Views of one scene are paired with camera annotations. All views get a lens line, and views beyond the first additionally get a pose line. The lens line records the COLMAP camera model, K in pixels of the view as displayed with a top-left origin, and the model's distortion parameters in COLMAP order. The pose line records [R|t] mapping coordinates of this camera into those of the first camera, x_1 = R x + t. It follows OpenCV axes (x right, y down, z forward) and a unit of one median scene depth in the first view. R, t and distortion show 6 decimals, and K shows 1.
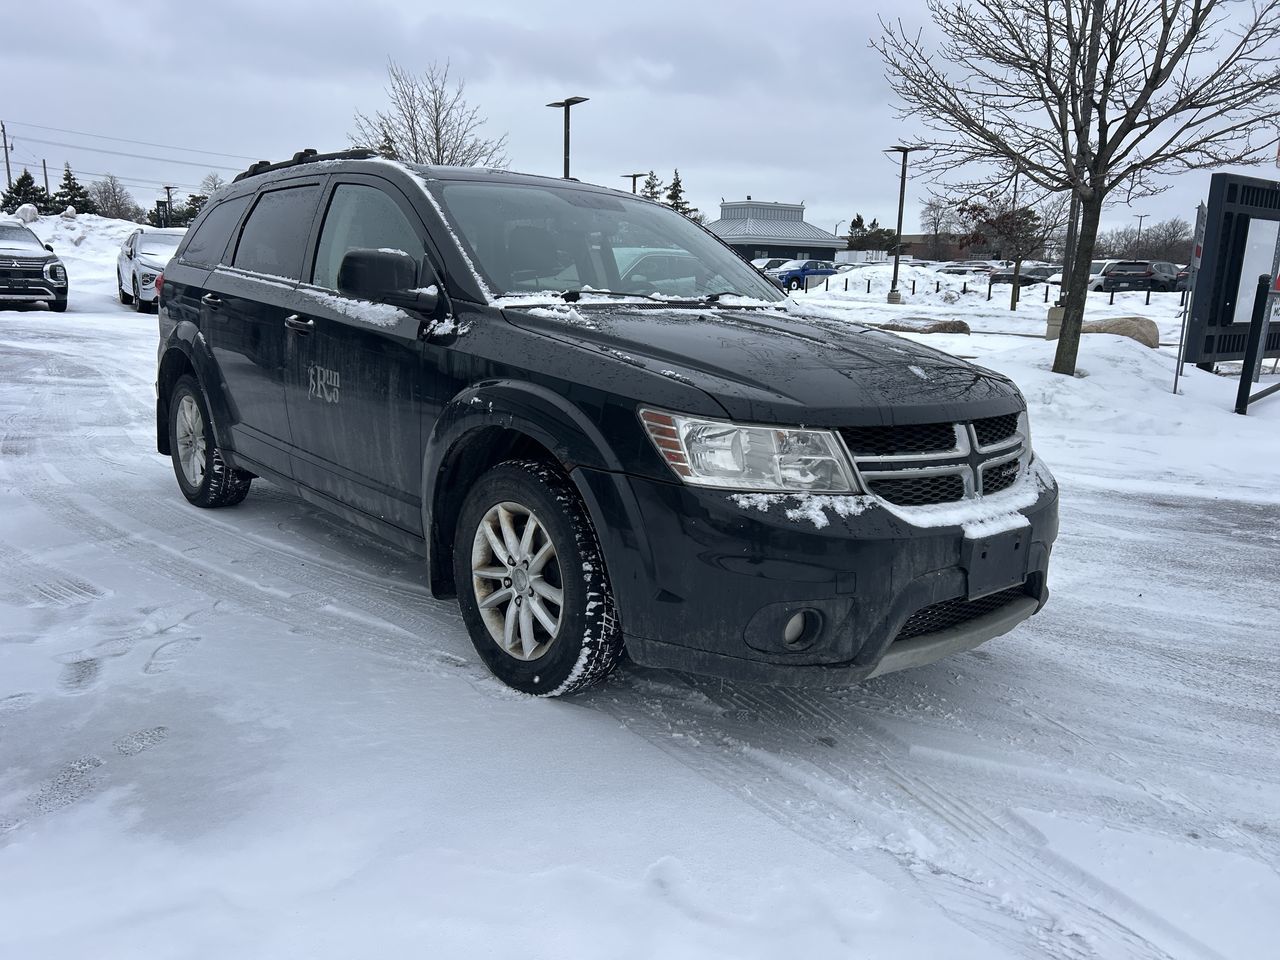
lens RADIAL K [[962.3, 0, 633.2], [0, 962.3, 484.8], [0, 0, 1]] dist [0.051472, -0.053395]
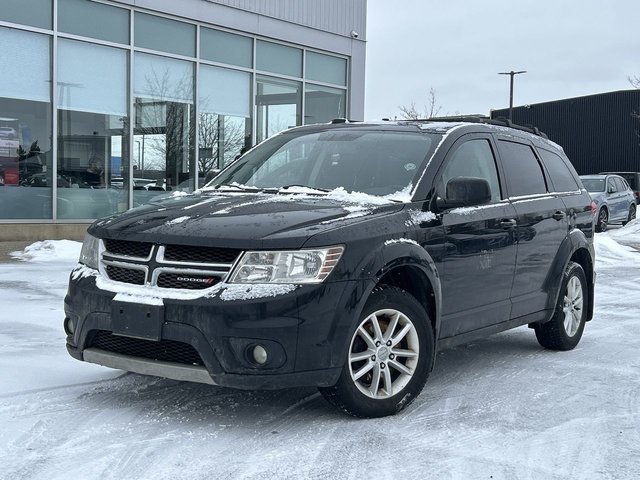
lens RADIAL K [[956.2, 0, 314.0], [0, 956.2, 245.8], [0, 0, 1]] dist [0.082694, 0.000000]
pose [[0.276770, 0.023705, -0.960644, 1.804450], [-0.216580, 0.975512, -0.038326, -0.047745], [0.936211, 0.218664, 0.275127, 0.662307]]
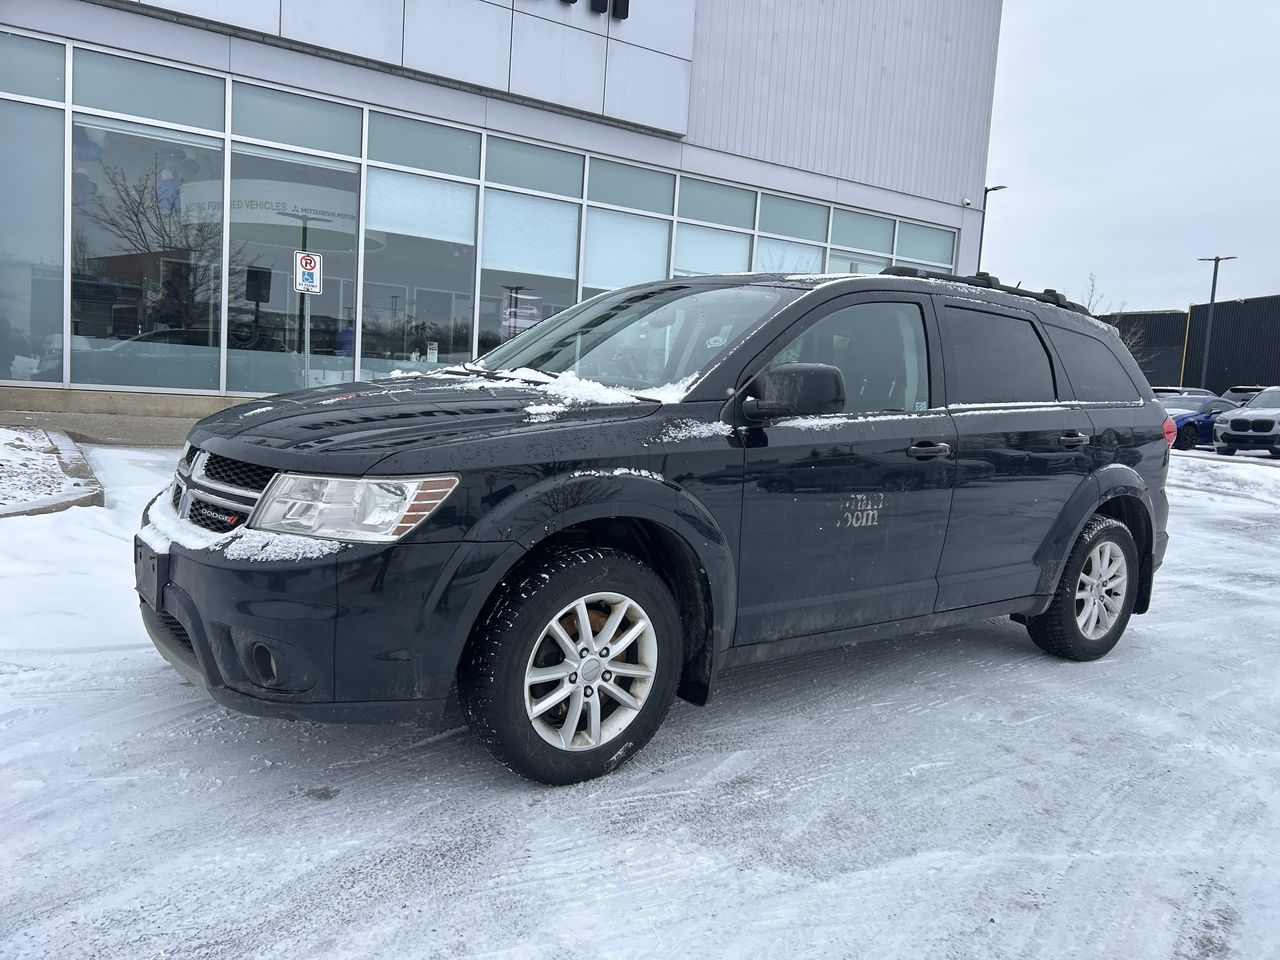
lens RADIAL K [[962.3, 0, 629.1], [0, 962.3, 470.3], [0, 0, 1]] dist [0.051472, -0.053395]
pose [[-0.065169, 0.061172, -0.995997, 1.188174], [-0.275432, 0.958242, 0.076875, -0.219154], [0.959109, 0.279339, -0.045599, 1.281067]]
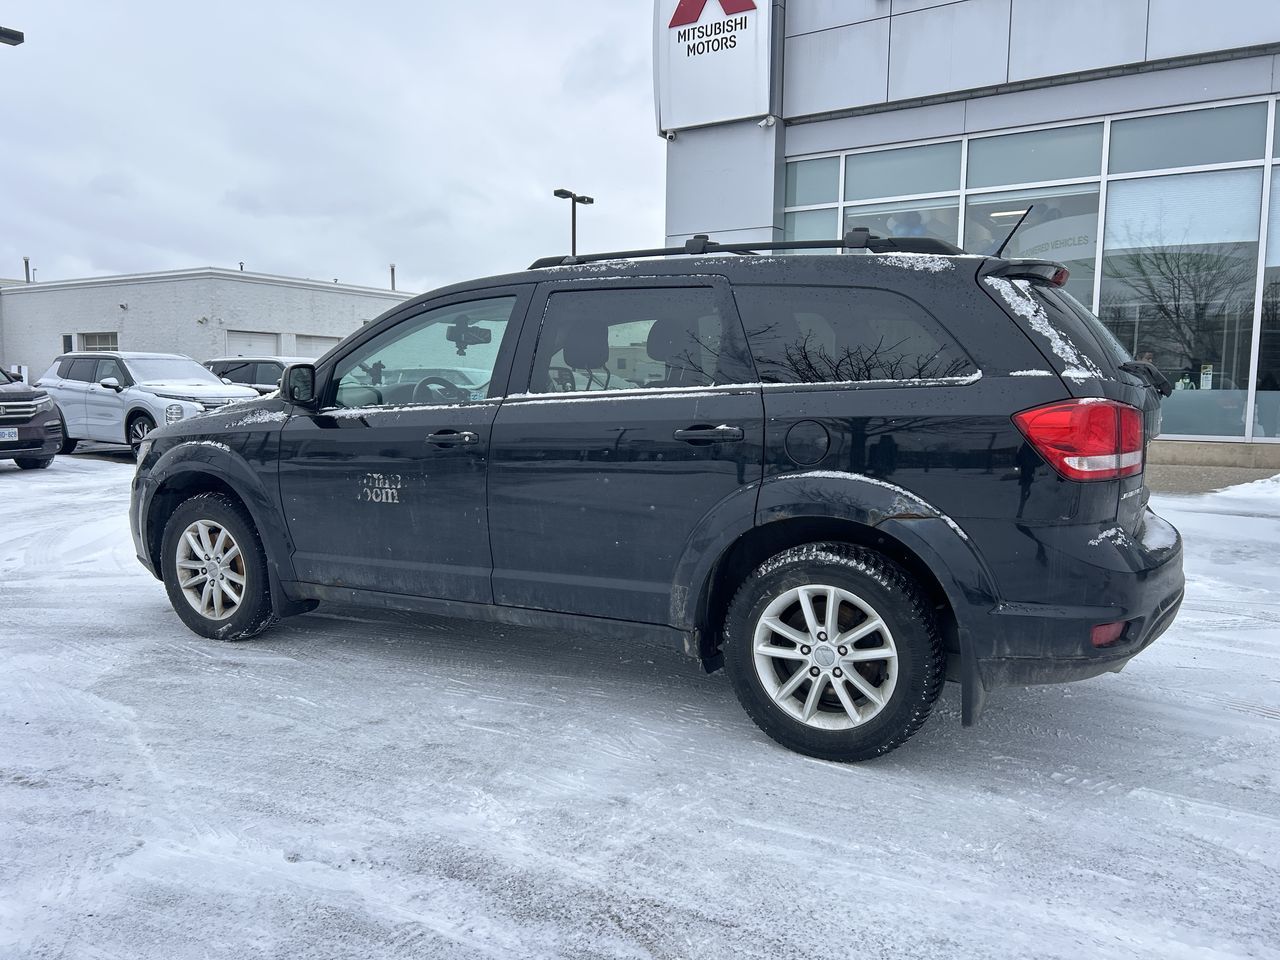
lens RADIAL K [[962.3, 0, 627.4], [0, 962.3, 477.5], [0, 0, 1]] dist [0.051472, -0.053395]
pose [[-0.935346, -0.005643, -0.353688, 0.247559], [-0.110543, 0.954459, 0.277107, -0.555516], [0.336017, 0.298289, -0.893374, 2.698903]]
